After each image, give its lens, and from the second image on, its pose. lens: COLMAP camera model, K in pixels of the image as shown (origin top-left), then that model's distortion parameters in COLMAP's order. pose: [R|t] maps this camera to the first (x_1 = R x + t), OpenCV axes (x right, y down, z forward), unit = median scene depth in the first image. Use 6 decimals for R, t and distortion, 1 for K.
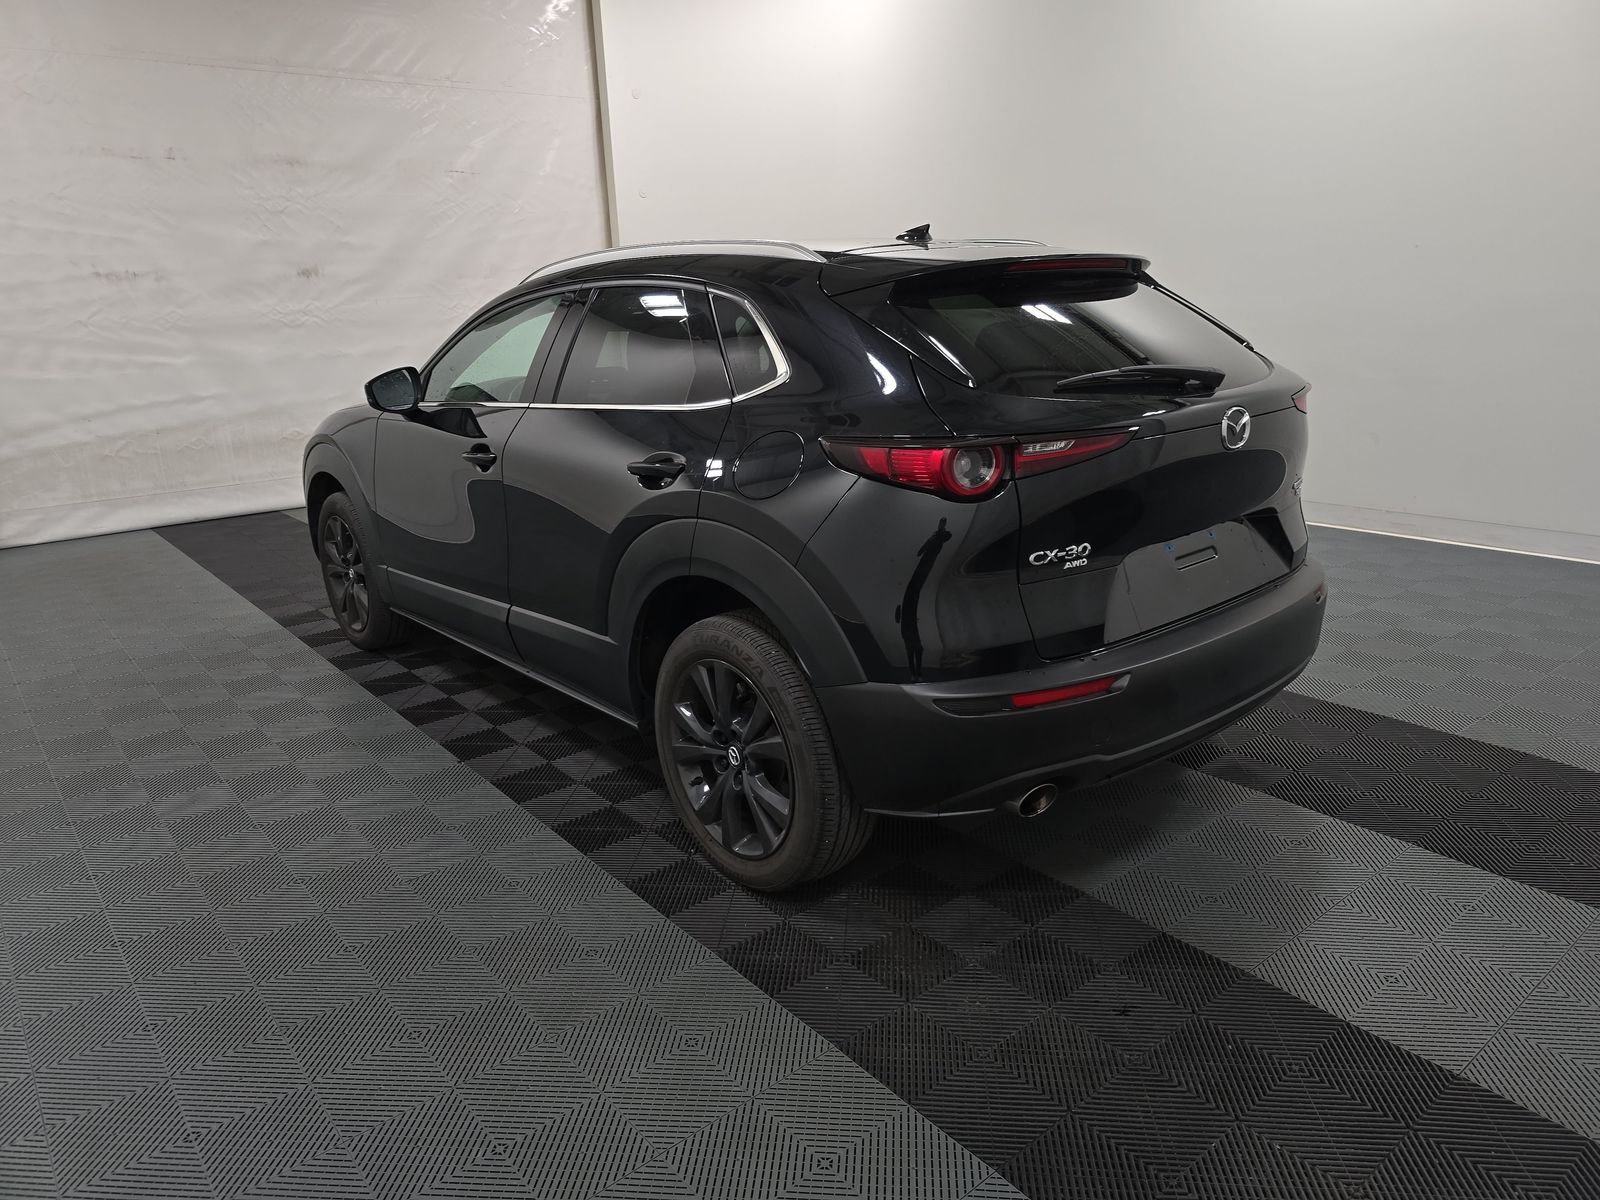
lens RADIAL K [[1082.6, 0, 800.0], [0, 1082.6, 600.0], [0, 0, 1]] dist [0.051680, -0.032511]
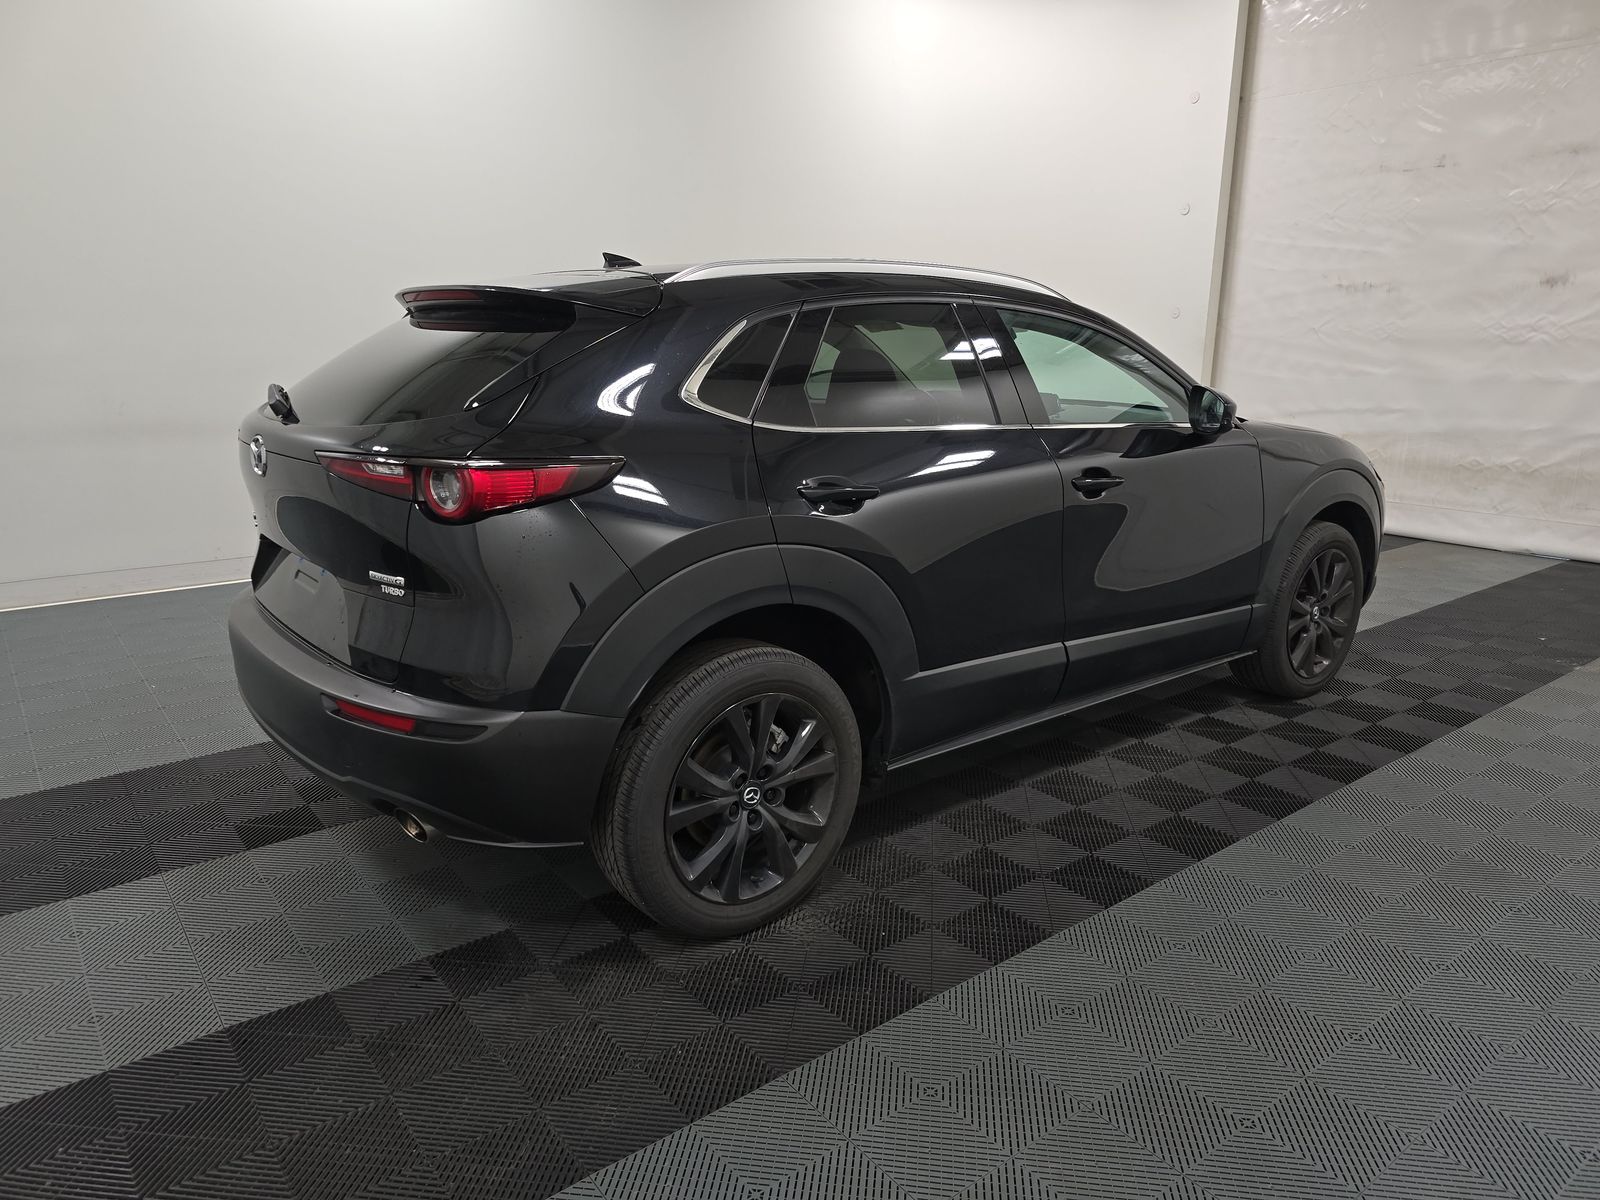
lens RADIAL K [[1082.6, 0, 800.0], [0, 1082.6, 600.0], [0, 0, 1]] dist [0.051680, -0.032511]
pose [[-0.037222, 0.280708, -0.959071, 0.493709], [-0.279175, 0.918602, 0.279699, -0.163117], [0.959519, 0.278159, 0.044175, 0.520447]]
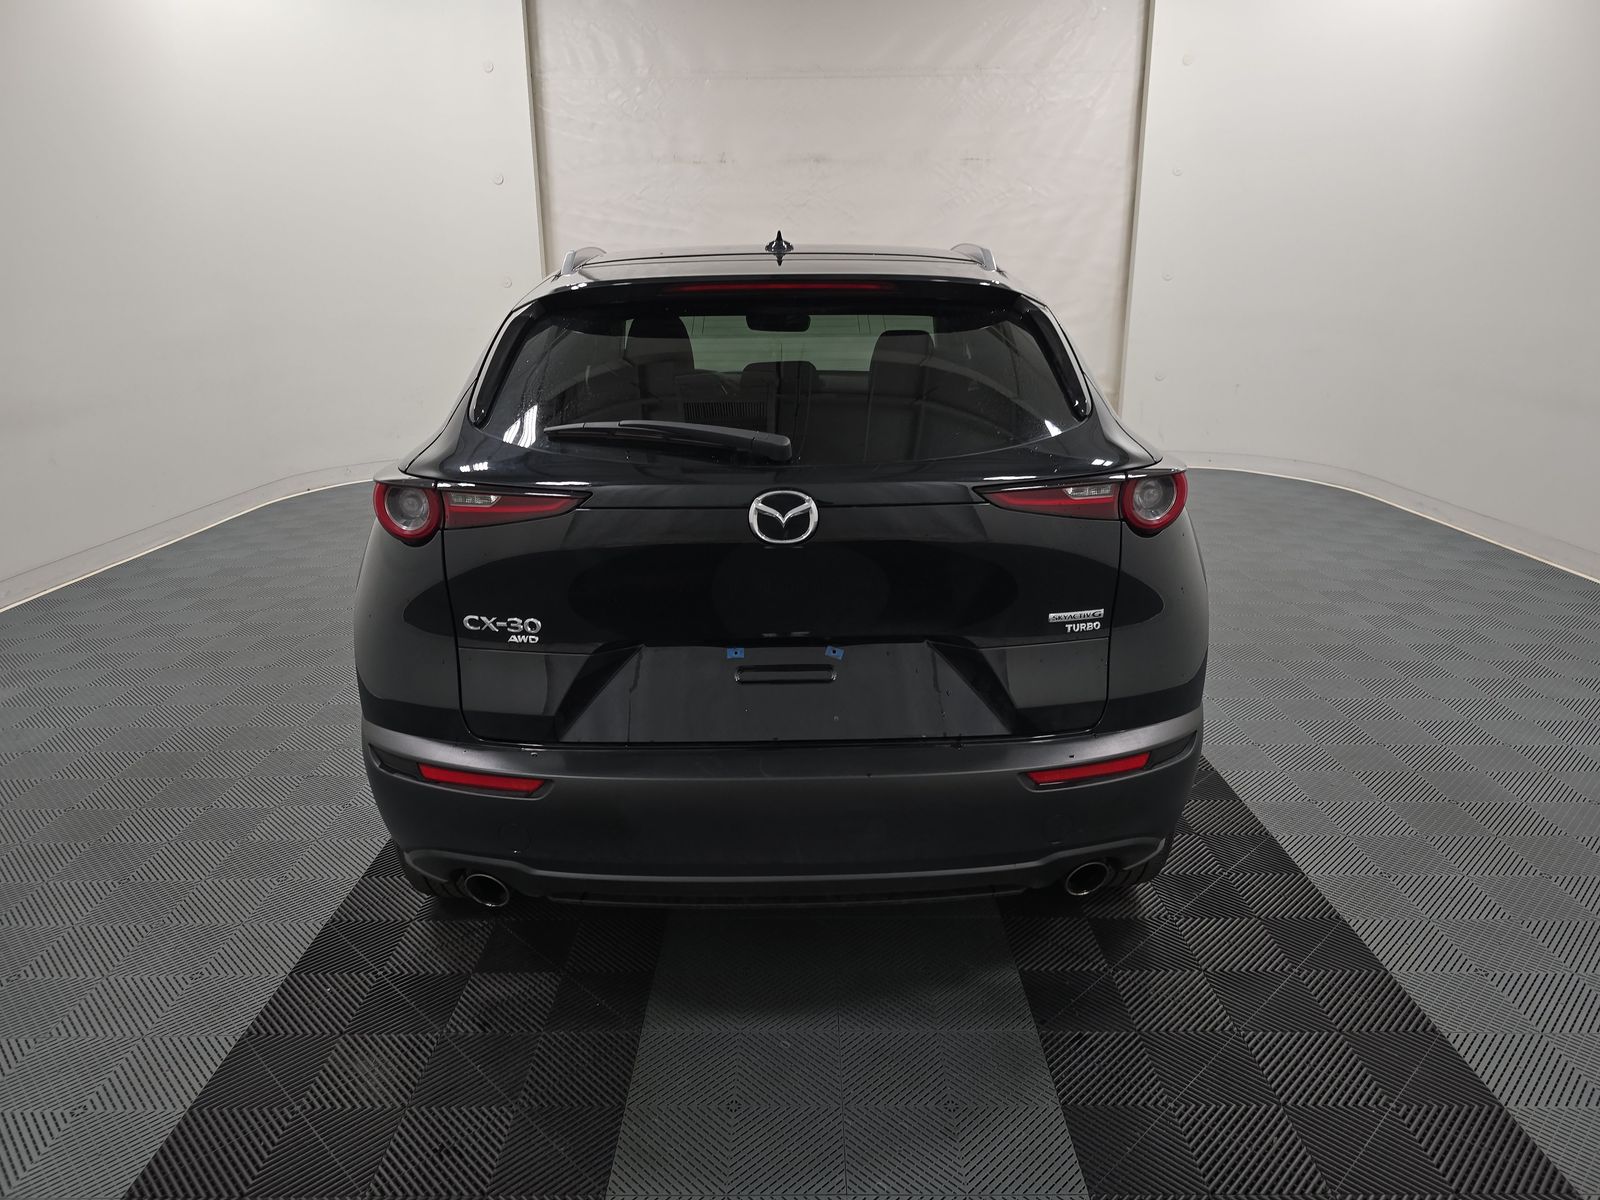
lens RADIAL K [[1082.6, 0, 800.0], [0, 1082.6, 600.0], [0, 0, 1]] dist [0.051680, -0.032511]
pose [[0.770298, 0.206890, -0.603189, 0.299573], [-0.194535, 0.977057, 0.086694, -0.058014], [0.607286, 0.050561, 0.792873, 0.143533]]
